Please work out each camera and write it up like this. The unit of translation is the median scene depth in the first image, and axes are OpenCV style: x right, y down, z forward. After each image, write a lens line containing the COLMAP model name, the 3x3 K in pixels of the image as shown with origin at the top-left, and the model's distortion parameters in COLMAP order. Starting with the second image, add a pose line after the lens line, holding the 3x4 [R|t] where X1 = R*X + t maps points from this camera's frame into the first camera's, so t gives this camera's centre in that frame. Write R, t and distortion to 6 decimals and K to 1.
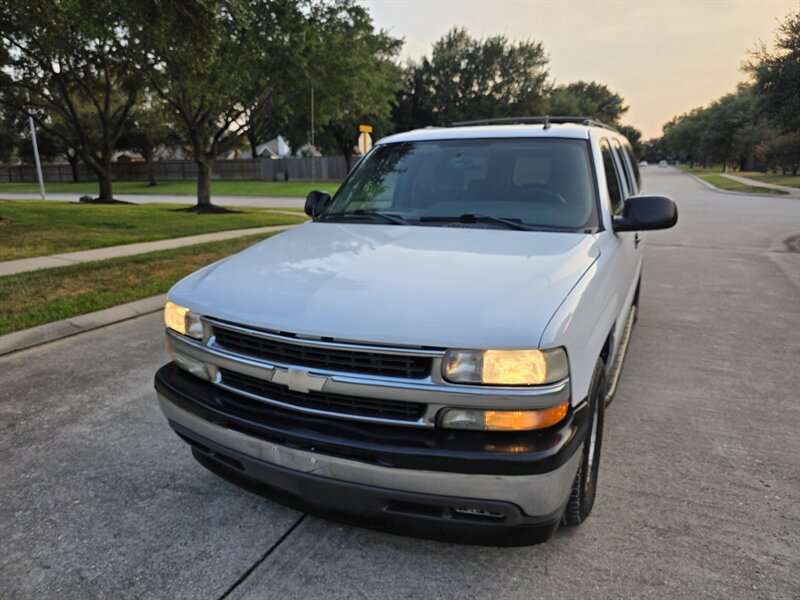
lens RADIAL K [[548.0, 0, 410.2], [0, 548.0, 296.6], [0, 0, 1]] dist [0.042061, -0.047606]
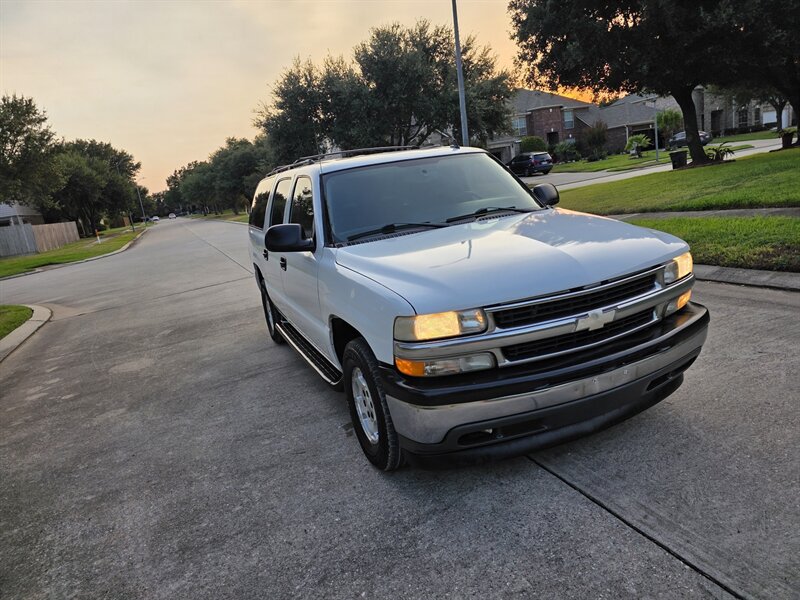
lens RADIAL K [[537.1, 0, 413.0], [0, 537.1, 292.6], [0, 0, 1]] dist [0.069414, -0.067112]
pose [[0.656324, -0.232405, 0.717793, -0.819194], [0.301333, 0.952947, 0.033015, -0.048433], [-0.691692, 0.194626, 0.695473, 0.235371]]
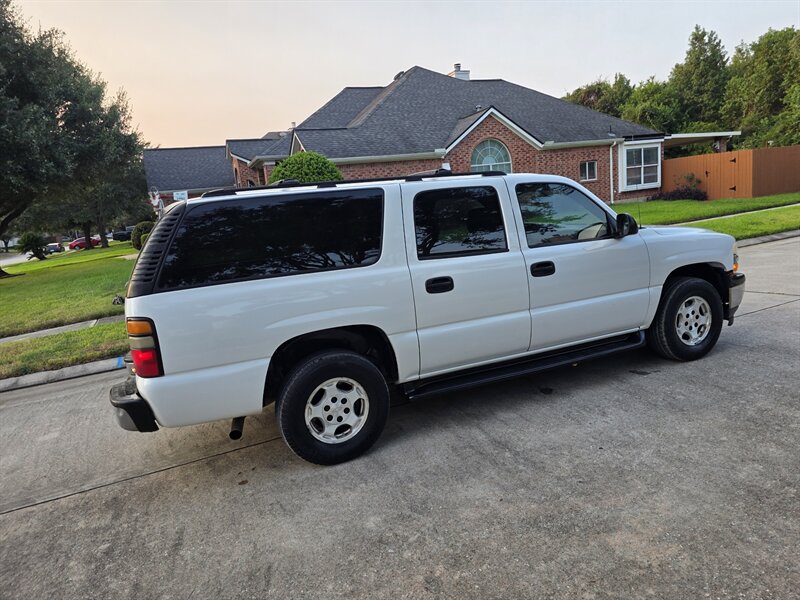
lens RADIAL K [[527.6, 0, 411.6], [0, 527.6, 290.7], [0, 0, 1]] dist [0.078296, -0.068500]
pose [[-0.741227, -0.011167, 0.671162, -0.664266], [0.266022, 0.913105, 0.308985, -0.576157], [-0.616292, 0.407572, -0.673847, 2.355734]]
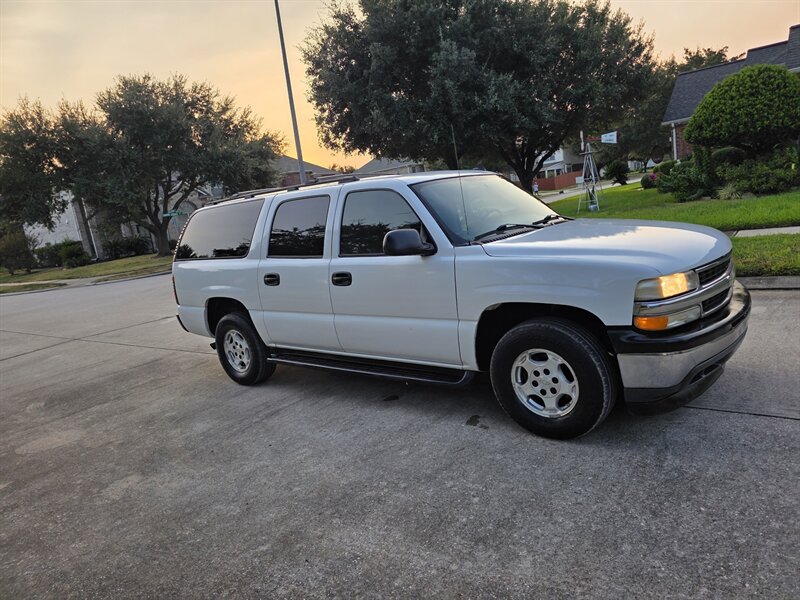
lens RADIAL K [[532.7, 0, 411.3], [0, 532.7, 296.4], [0, 0, 1]] dist [0.071933, -0.070264]
pose [[0.240659, -0.182224, 0.953351, -1.226104], [0.353740, 0.931130, 0.088680, -0.181380], [-0.903853, 0.315897, 0.288545, 0.847880]]
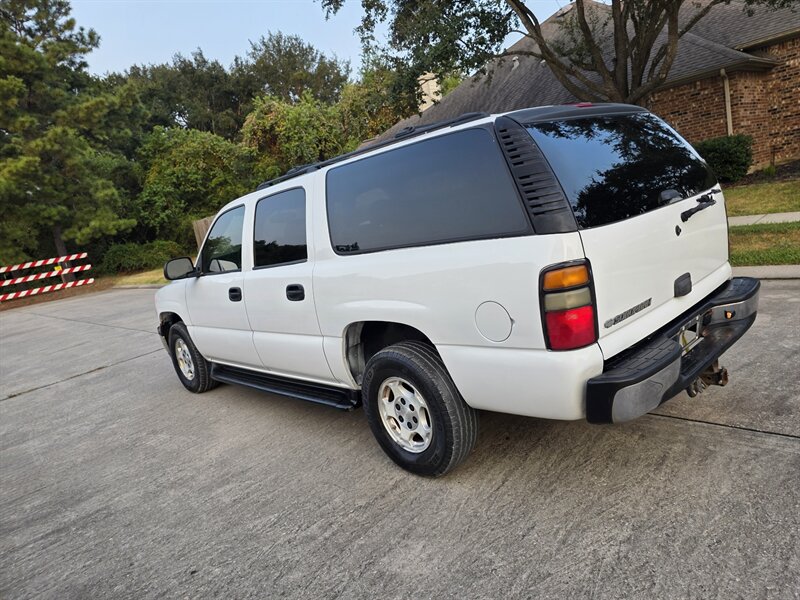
lens RADIAL K [[540.3, 0, 397.7], [0, 540.3, 288.7], [0, 0, 1]] dist [0.069244, -0.065937]
pose [[-0.380189, 0.223787, -0.897427, 1.425439], [-0.029584, 0.966848, 0.253632, -0.454618], [0.924436, 0.122977, -0.360965, 1.900748]]
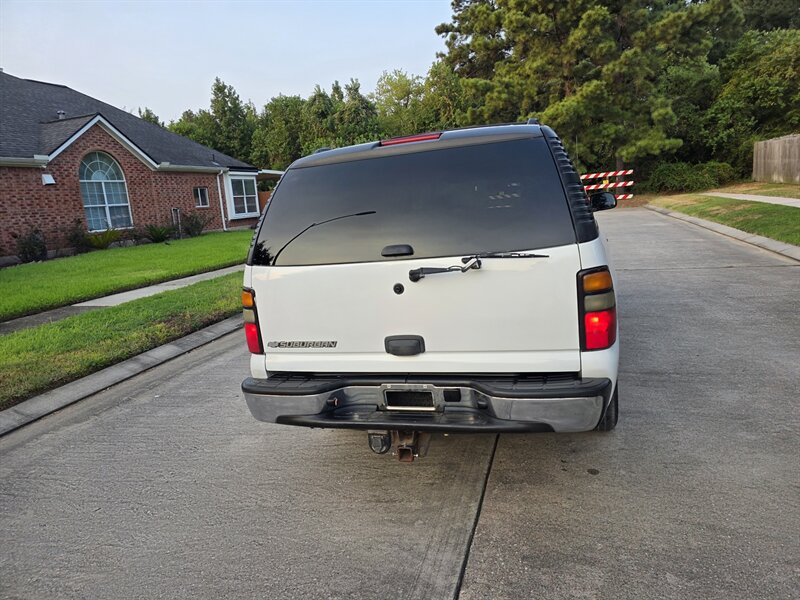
lens RADIAL K [[532.5, 0, 404.4], [0, 532.5, 287.4], [0, 0, 1]] dist [0.068362, -0.063255]
pose [[-0.985804, 0.125260, -0.111806, 0.617920], [0.073021, 0.919481, 0.386294, -0.628643], [0.151190, 0.372646, -0.915575, 2.641034]]
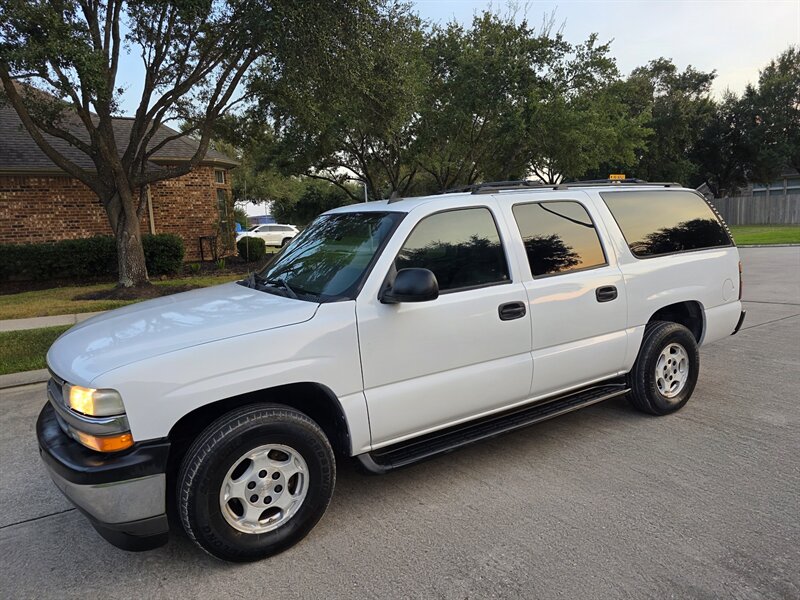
lens RADIAL K [[536.1, 0, 403.9], [0, 536.1, 293.5], [0, 0, 1]] dist [0.065141, -0.062104]
pose [[0.831761, 0.047168, -0.553127, 0.834060], [-0.094961, 0.993787, -0.058052, -0.068385], [0.546952, 0.100811, 0.831072, 0.157045]]
